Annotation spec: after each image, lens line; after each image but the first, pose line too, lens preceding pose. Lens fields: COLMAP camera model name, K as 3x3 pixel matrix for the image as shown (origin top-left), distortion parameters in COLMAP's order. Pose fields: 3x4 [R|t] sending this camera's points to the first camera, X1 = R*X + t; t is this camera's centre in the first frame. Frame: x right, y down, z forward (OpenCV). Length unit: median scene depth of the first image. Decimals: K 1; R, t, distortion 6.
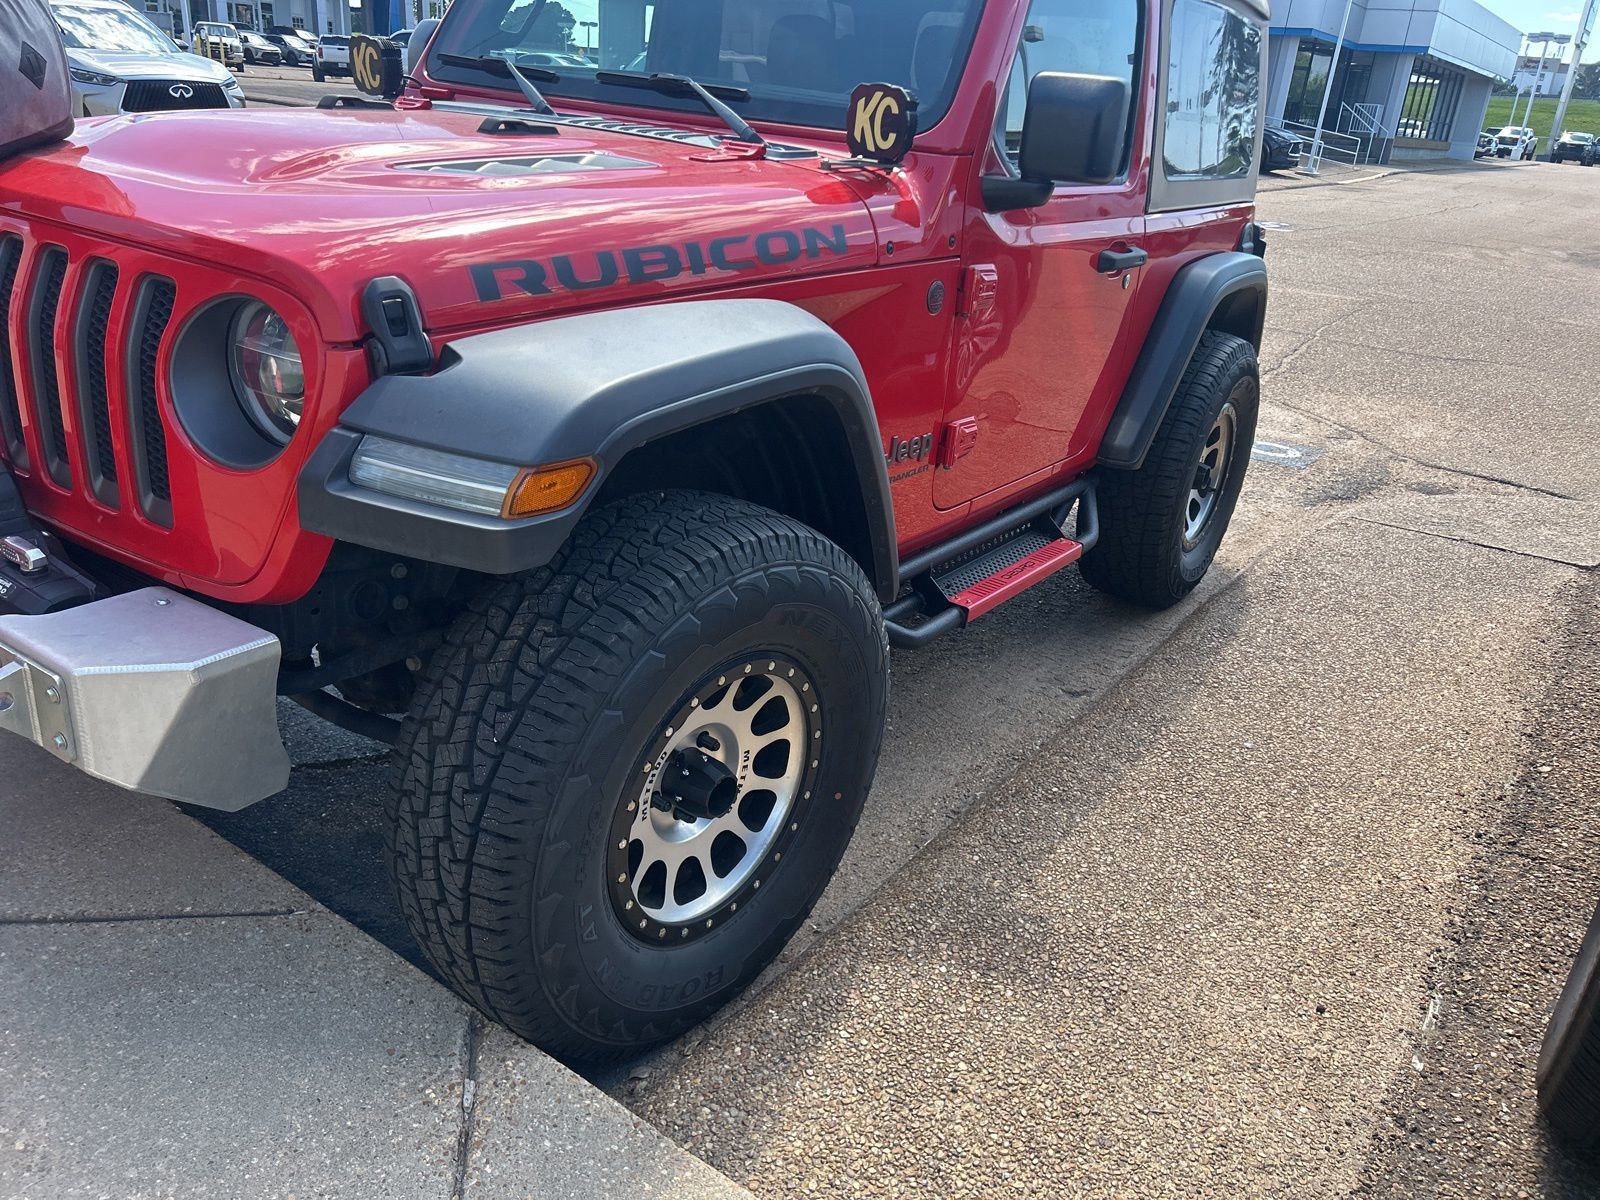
lens RADIAL K [[1204.2, 0, 800.9], [0, 1204.2, 615.2], [0, 0, 1]] dist [0.059257, -0.070529]
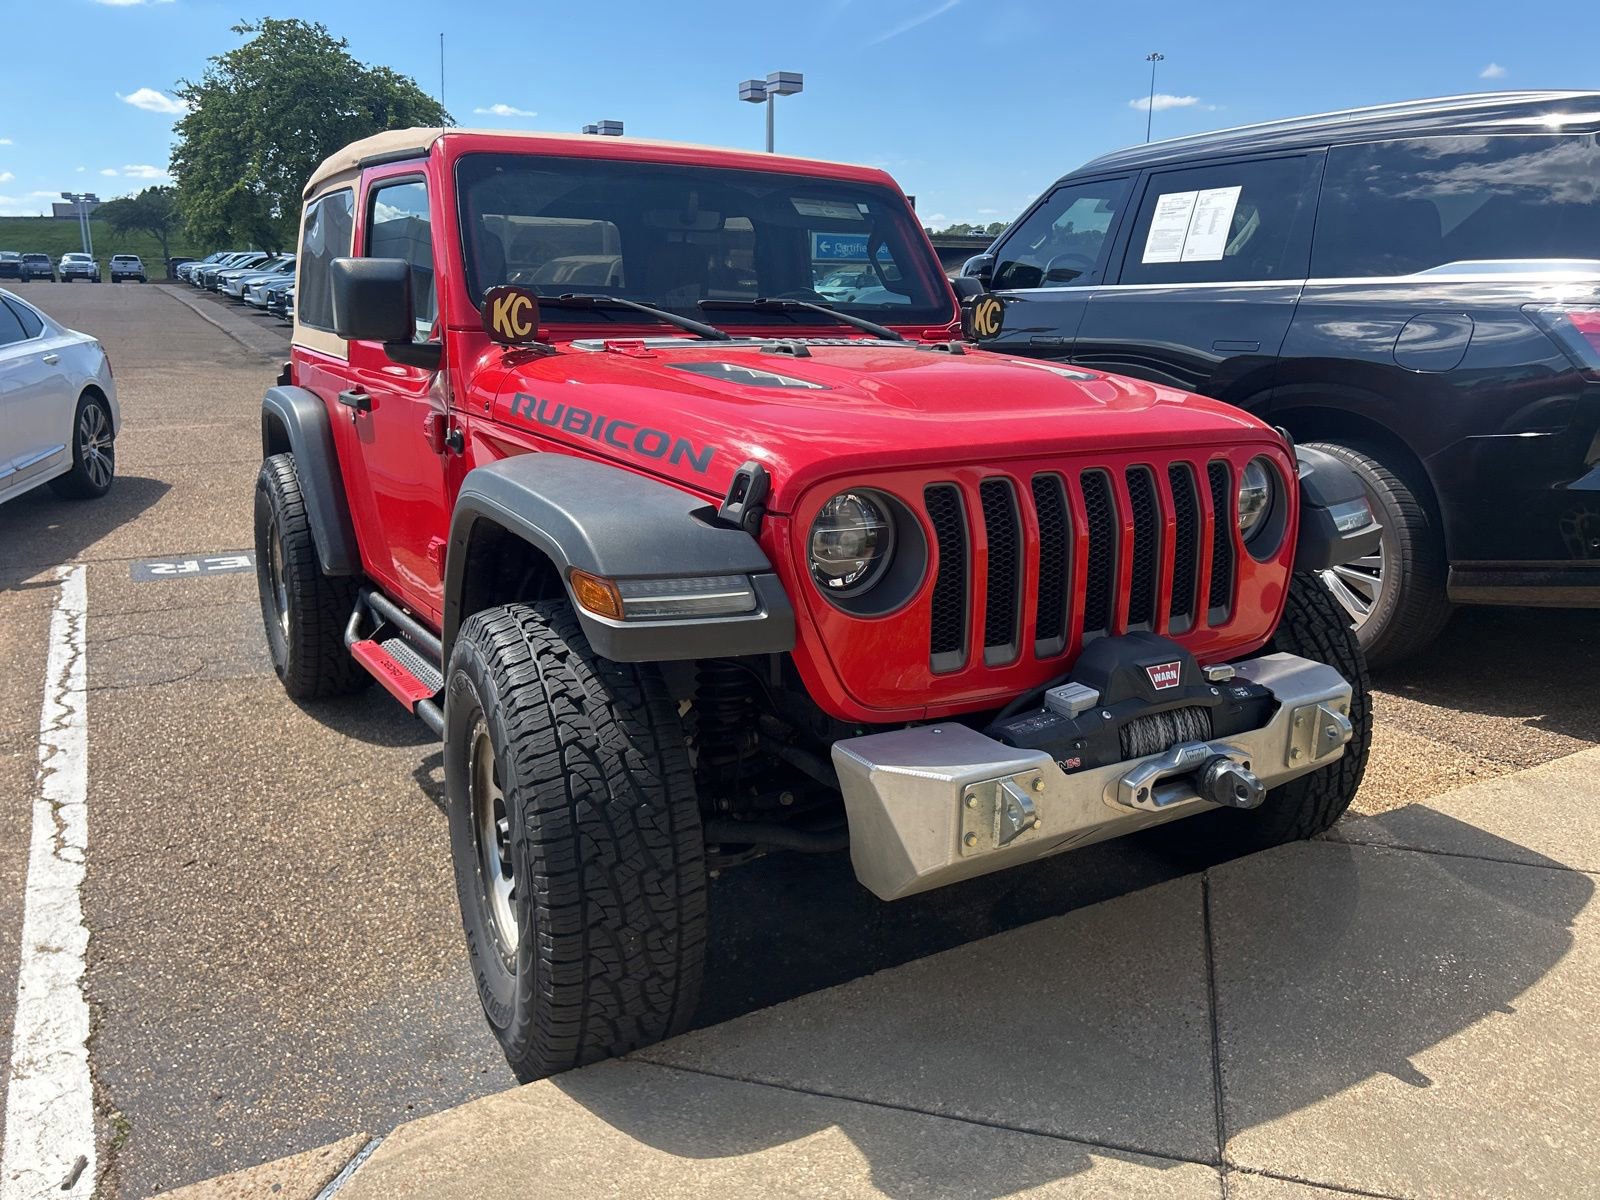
lens RADIAL K [[1204.2, 0, 809.4], [0, 1204.2, 599.0], [0, 0, 1]] dist [0.059257, -0.070529]
pose [[0.417555, -0.300803, 0.857418, -1.639660], [0.382094, 0.914258, 0.134668, -0.404823], [-0.824410, 0.271383, 0.496688, 0.552113]]
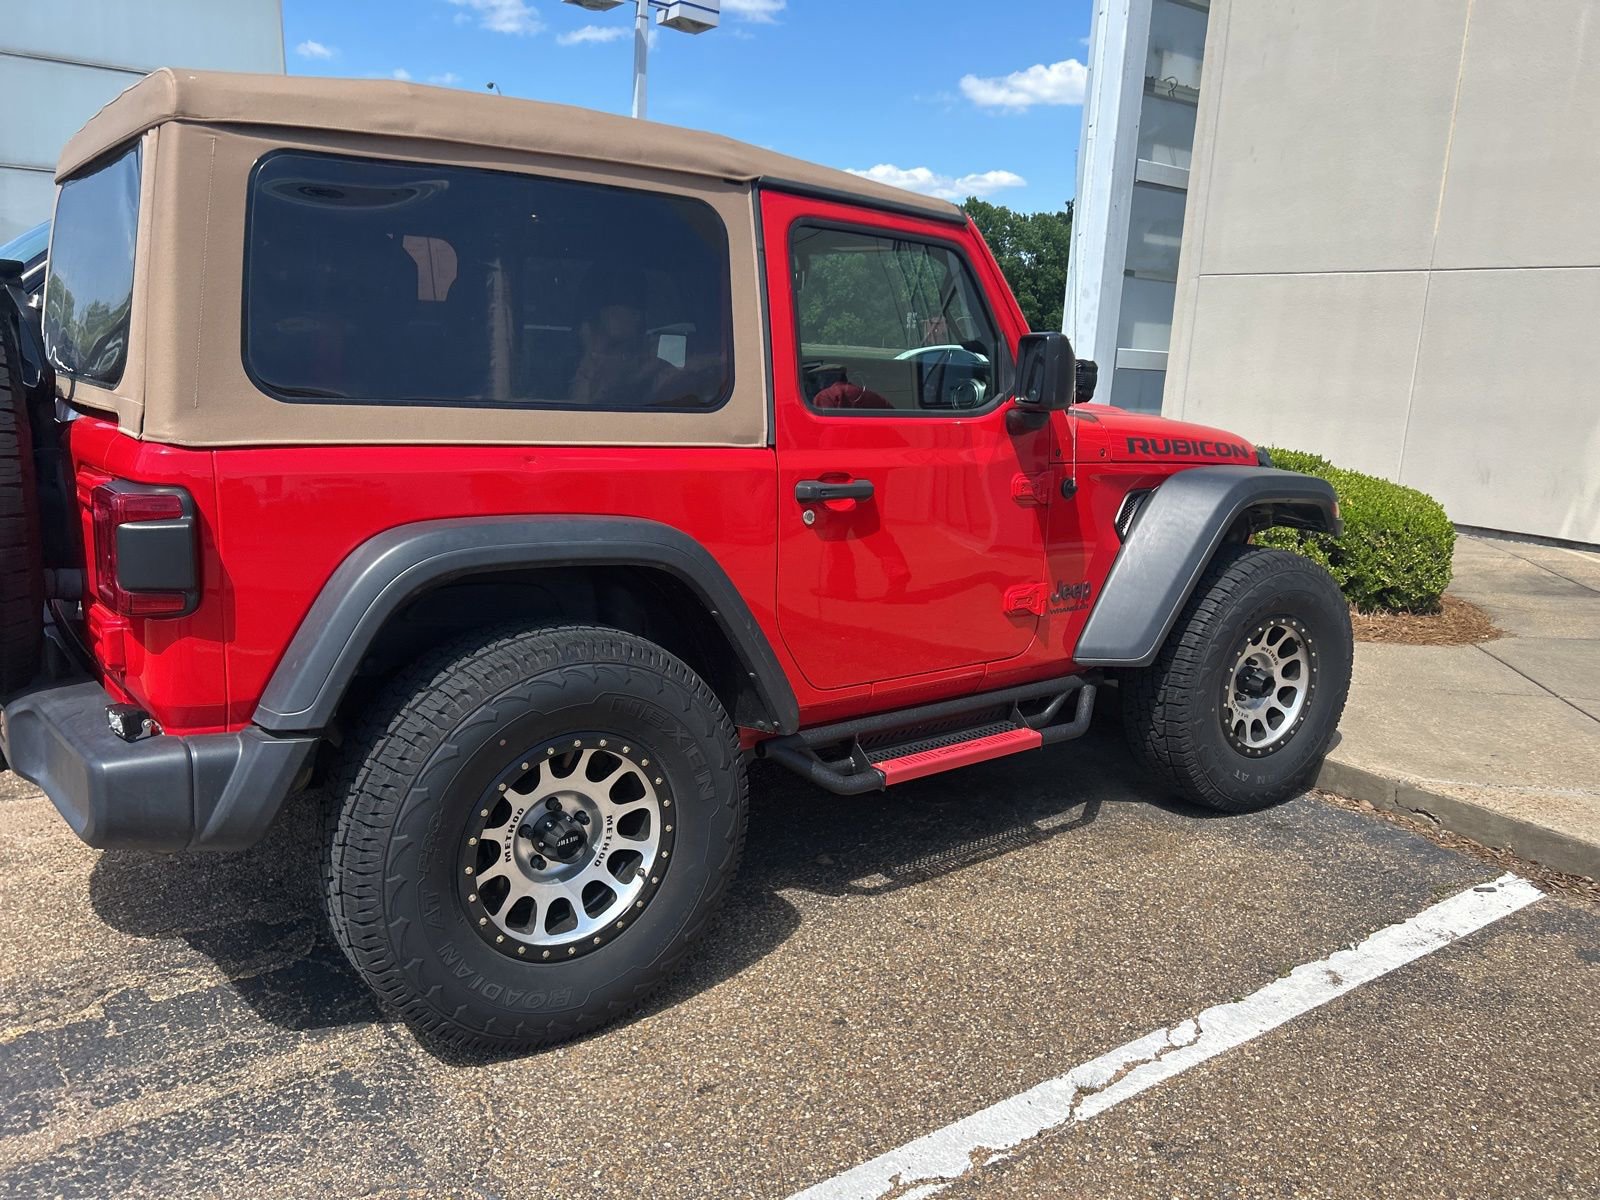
lens RADIAL K [[1204.2, 0, 805.1], [0, 1204.2, 614.5], [0, 0, 1]] dist [0.059257, -0.070529]
pose [[-0.937587, -0.194705, 0.288132, -0.703976], [0.012985, 0.808381, 0.588517, -1.404180], [-0.347507, 0.555527, -0.755399, 3.073929]]
